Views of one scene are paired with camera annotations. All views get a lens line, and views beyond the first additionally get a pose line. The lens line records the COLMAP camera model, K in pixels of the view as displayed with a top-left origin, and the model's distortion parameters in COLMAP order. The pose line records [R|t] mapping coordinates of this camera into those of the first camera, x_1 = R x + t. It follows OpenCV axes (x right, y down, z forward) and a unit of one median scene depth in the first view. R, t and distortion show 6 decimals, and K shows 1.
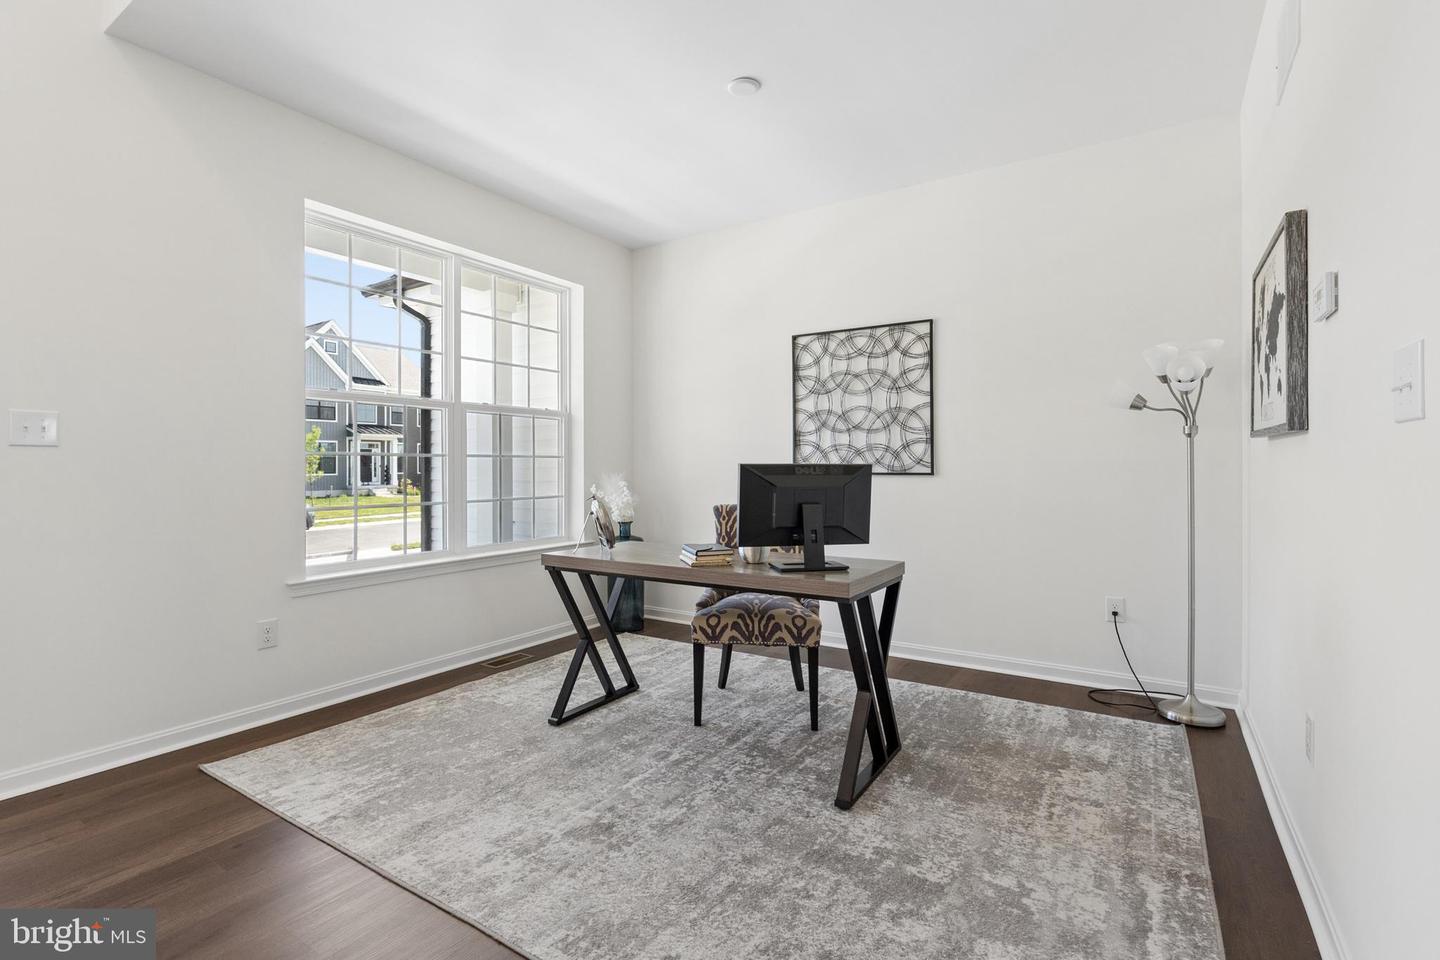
lens RADIAL K [[663.0, 0, 721.8], [0, 663.0, 469.8], [0, 0, 1]] dist [-0.007995, 0.000148]
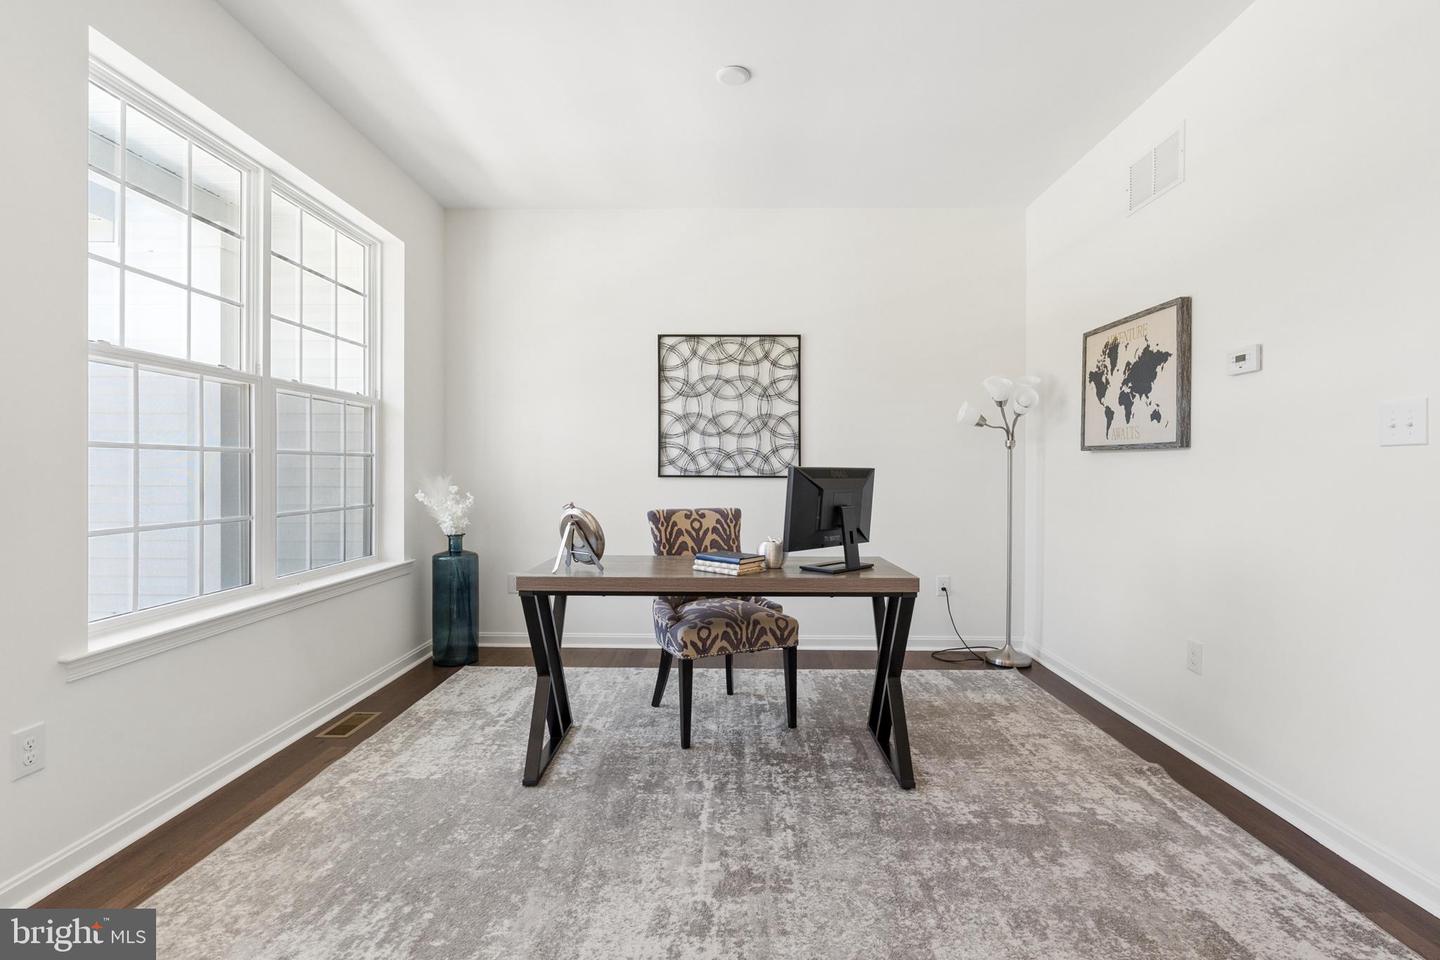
lens RADIAL K [[661.0, 0, 723.6], [0, 661.0, 473.7], [0, 0, 1]] dist [-0.008670, 0.000495]
pose [[0.850082, 0.002269, 0.526646, -0.361425], [-0.003291, 0.999994, 0.001003, 0.000252], [-0.526641, -0.002586, 0.850084, 0.141114]]
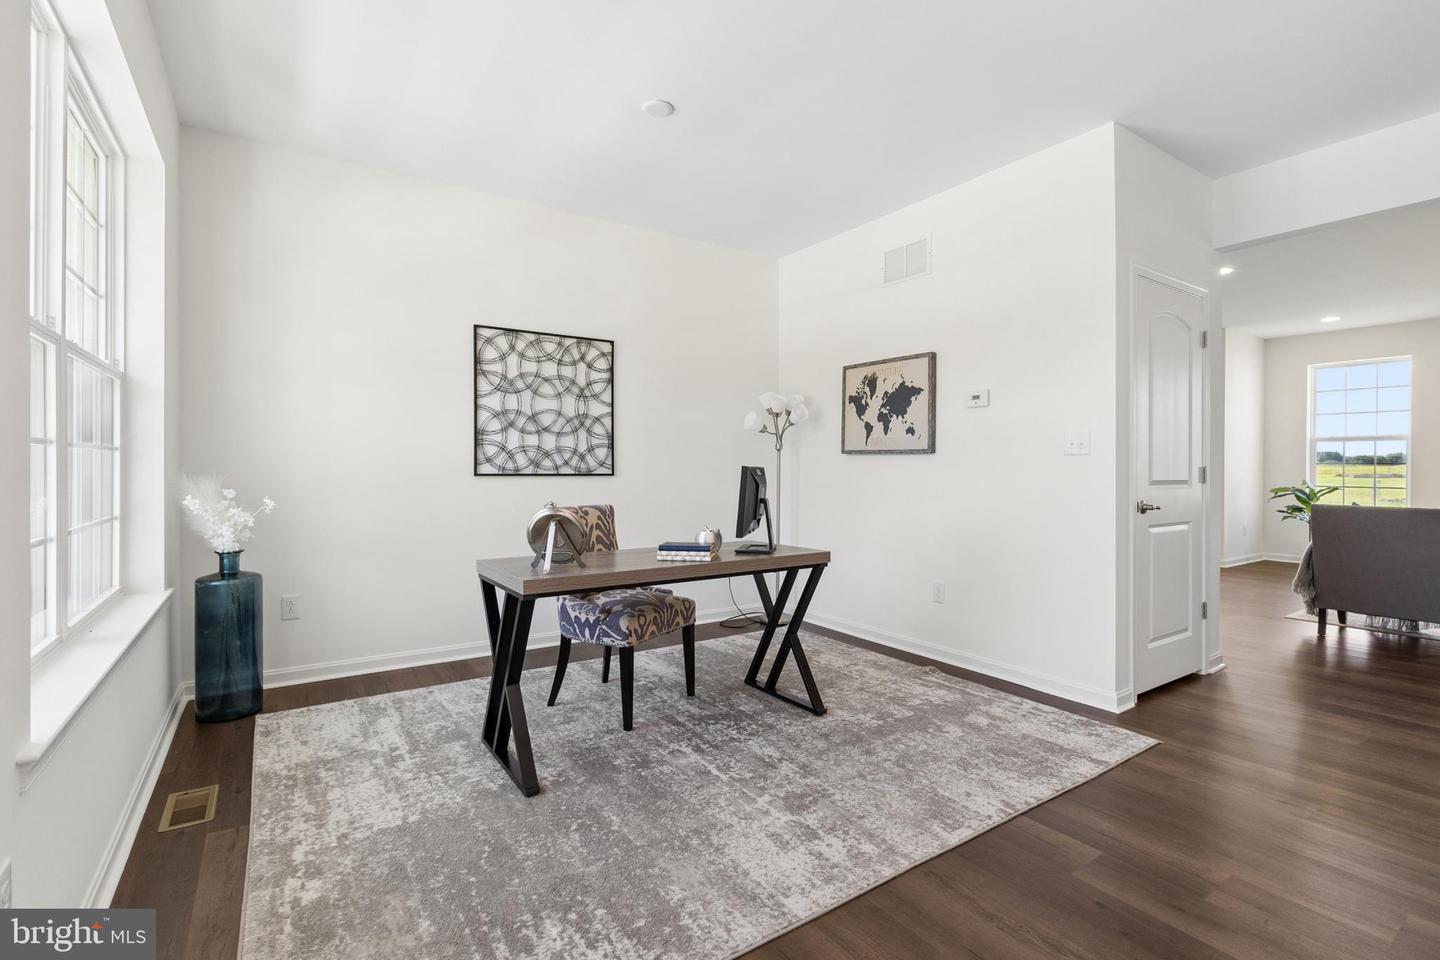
lens RADIAL K [[661.0, 0, 723.6], [0, 661.0, 473.7], [0, 0, 1]] dist [-0.008670, 0.000495]
pose [[0.399591, -0.004067, 0.916685, -0.663858], [0.000445, 0.999991, 0.004243, -0.000412], [-0.916693, -0.001288, 0.399589, 0.360425]]
